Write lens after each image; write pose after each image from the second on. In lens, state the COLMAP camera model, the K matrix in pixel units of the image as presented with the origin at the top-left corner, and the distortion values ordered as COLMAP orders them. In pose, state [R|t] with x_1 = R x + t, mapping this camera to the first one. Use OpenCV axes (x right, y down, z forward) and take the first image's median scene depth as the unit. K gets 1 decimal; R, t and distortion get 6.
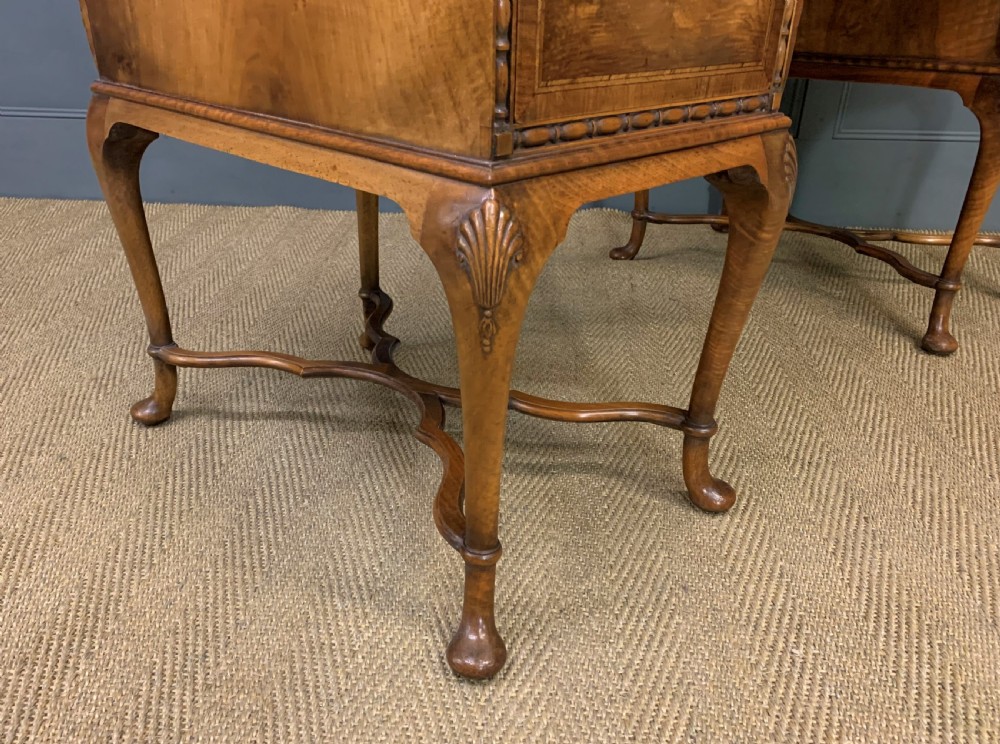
lens RADIAL K [[845.2, 0, 478.9], [0, 845.2, 381.0], [0, 0, 1]] dist [0.081501, -0.030396]
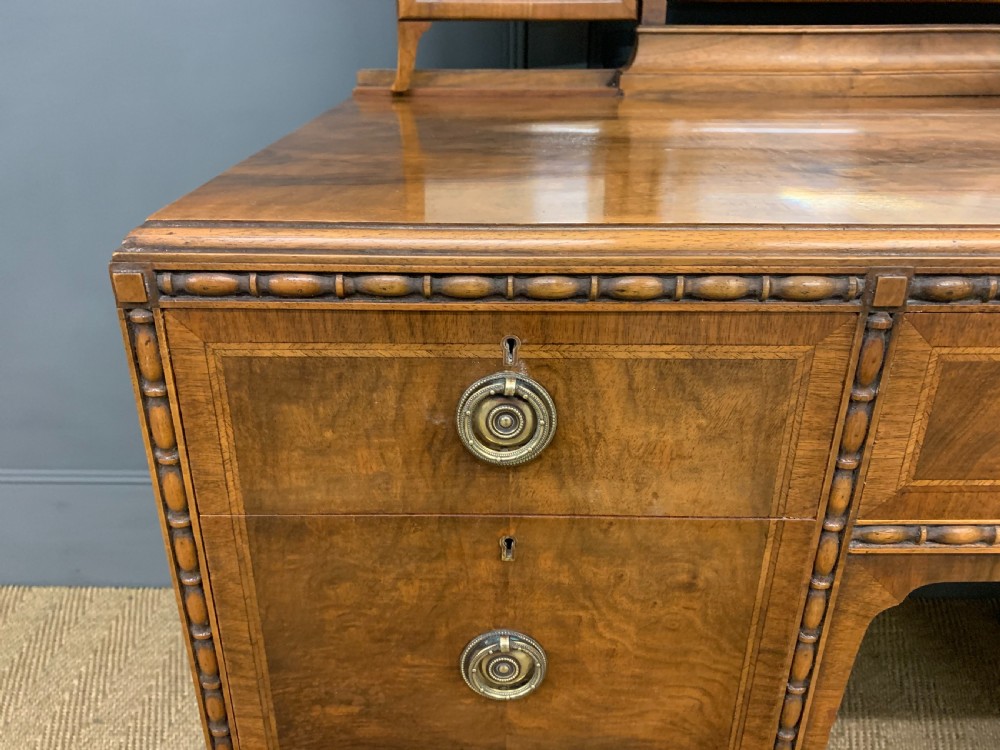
lens RADIAL K [[779.4, 0, 494.9], [0, 779.4, 362.0], [0, 0, 1]] dist [0.030272, -0.020991]
pose [[0.722590, 0.265269, -0.638354, 0.501579], [-0.283788, 0.955872, 0.075978, -0.664201], [0.630339, 0.126257, 0.765984, 0.314193]]
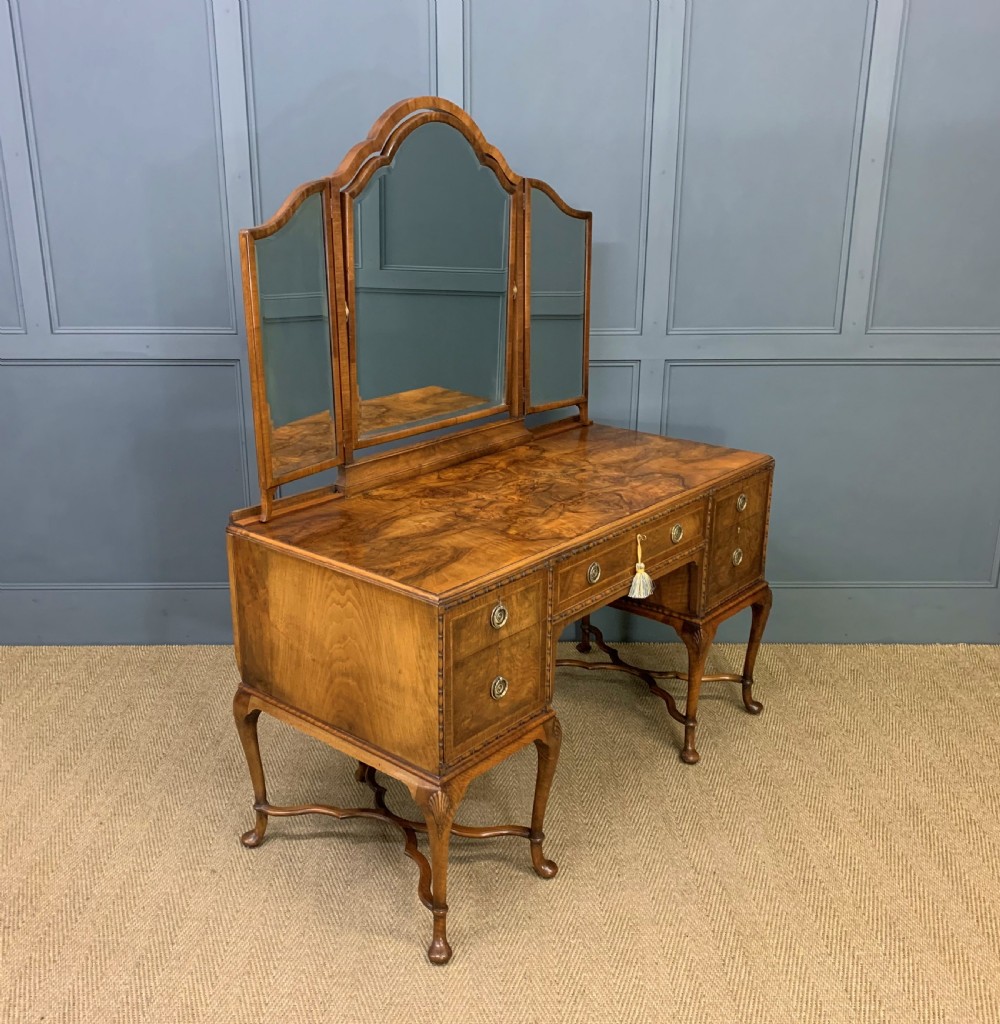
lens RADIAL K [[1067.1, 0, 485.1], [0, 1067.1, 506.4], [0, 0, 1]] dist [0.061798, 0.000000]
pose [[0.995142, -0.045939, 0.087078, -0.080241], [0.057140, 0.989753, -0.130856, -0.511048], [-0.080174, 0.135195, 0.987570, -2.133796]]
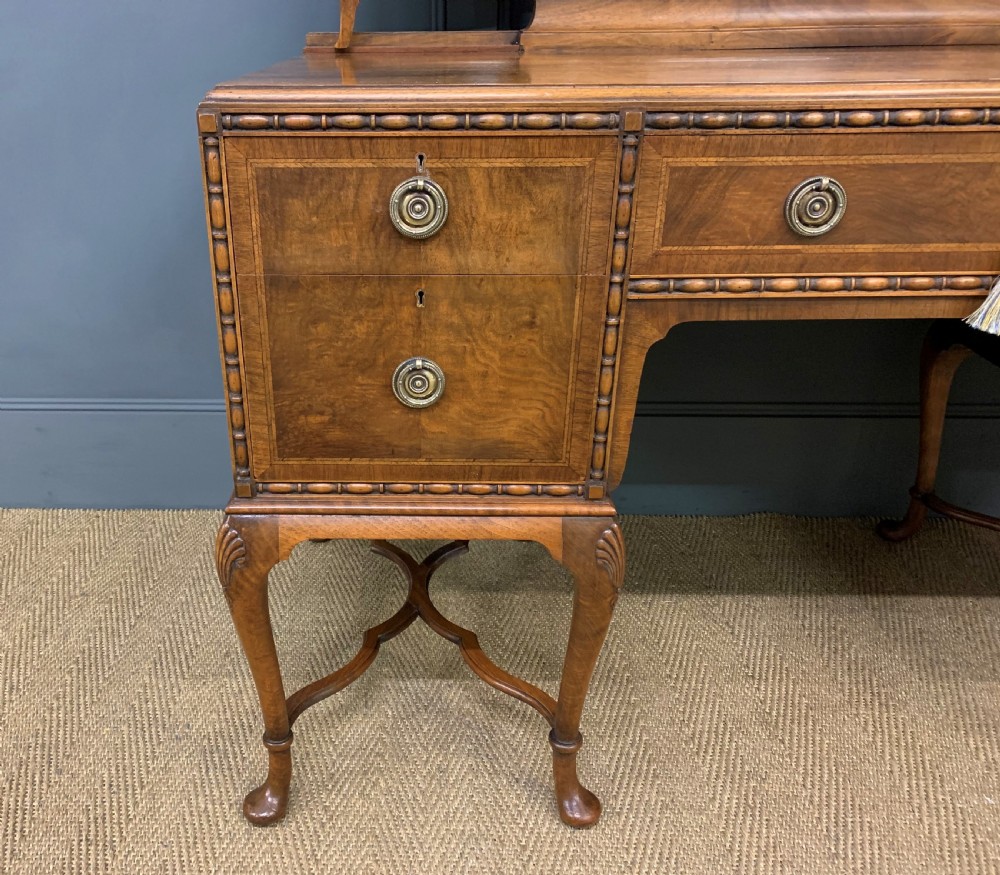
lens RADIAL K [[903.4, 0, 407.9], [0, 903.4, 431.9], [0, 0, 1]] dist [0.061780, -0.071456]
pose [[0.708410, 0.274125, -0.650393, 0.912799], [-0.280764, 0.954897, 0.096657, -0.446870], [0.647555, 0.114134, 0.753423, -0.030565]]
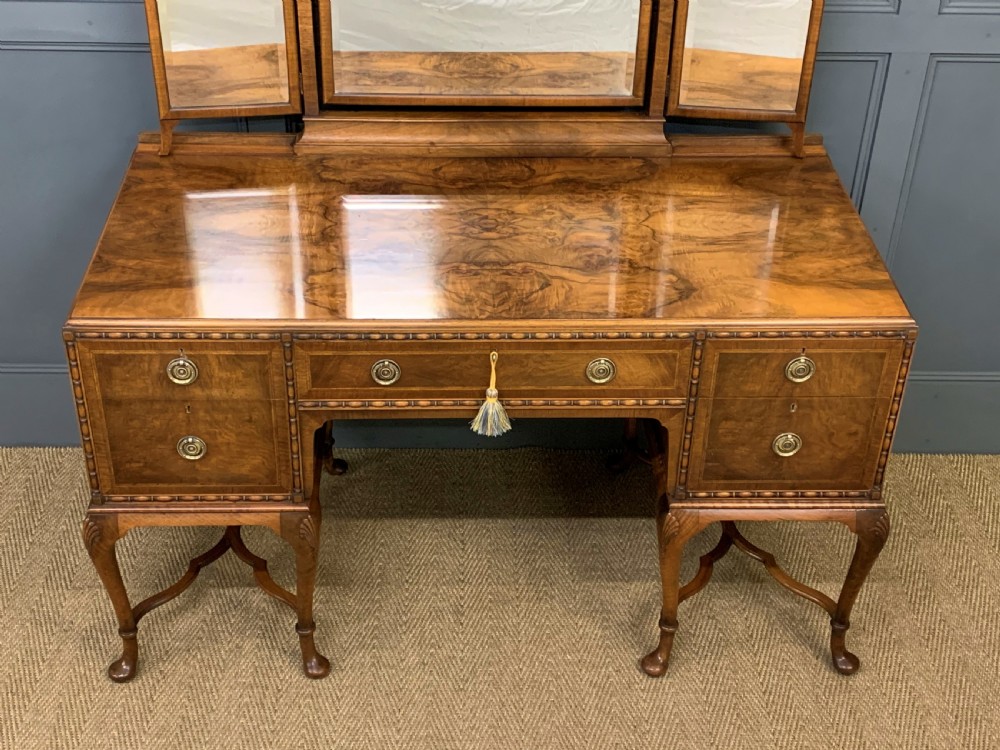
lens RADIAL K [[1394.5, 0, 498.2], [0, 1394.5, 368.7], [0, 0, 1]] dist [0.106569, 0.000000]
pose [[0.744991, 0.374803, -0.551825, 2.372901], [-0.291360, 0.926979, 0.236260, -1.512225], [0.600081, -0.015232, 0.799794, -1.302073]]
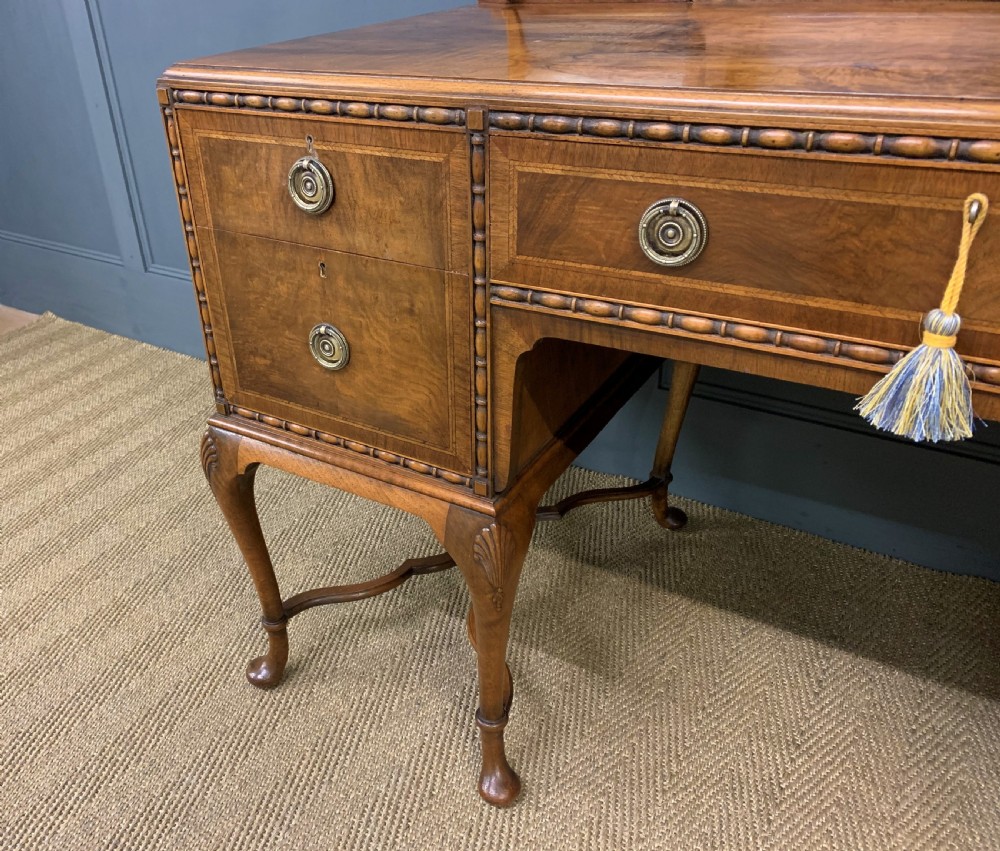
lens RADIAL K [[874.4, 0, 421.0], [0, 874.4, 419.9], [0, 0, 1]] dist [0.064534, -0.063078]
pose [[0.231965, 0.449103, -0.862844, 1.252854], [-0.366697, 0.861968, 0.350065, -0.765937], [0.900958, 0.235199, 0.364631, 0.514792]]
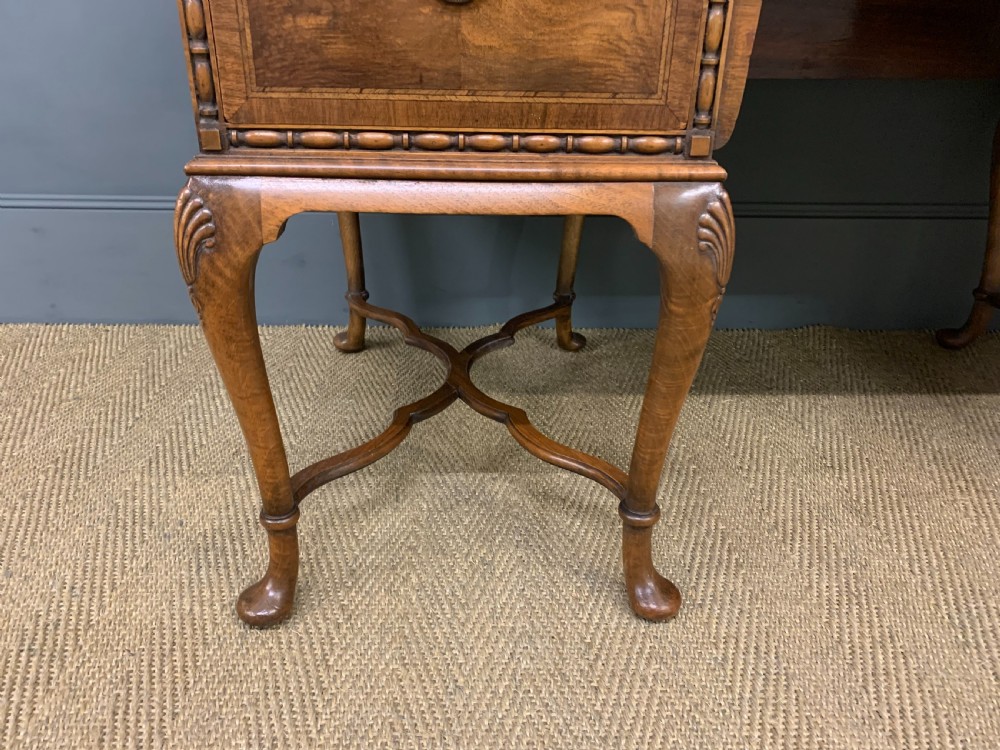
lens RADIAL K [[779.4, 0, 494.5], [0, 779.4, 370.7], [0, 0, 1]] dist [0.030272, -0.020991]
pose [[0.745339, 0.283152, -0.603569, 0.708584], [-0.284909, 0.953774, 0.095614, -0.142678], [0.602741, 0.100697, 0.791557, 0.332917]]
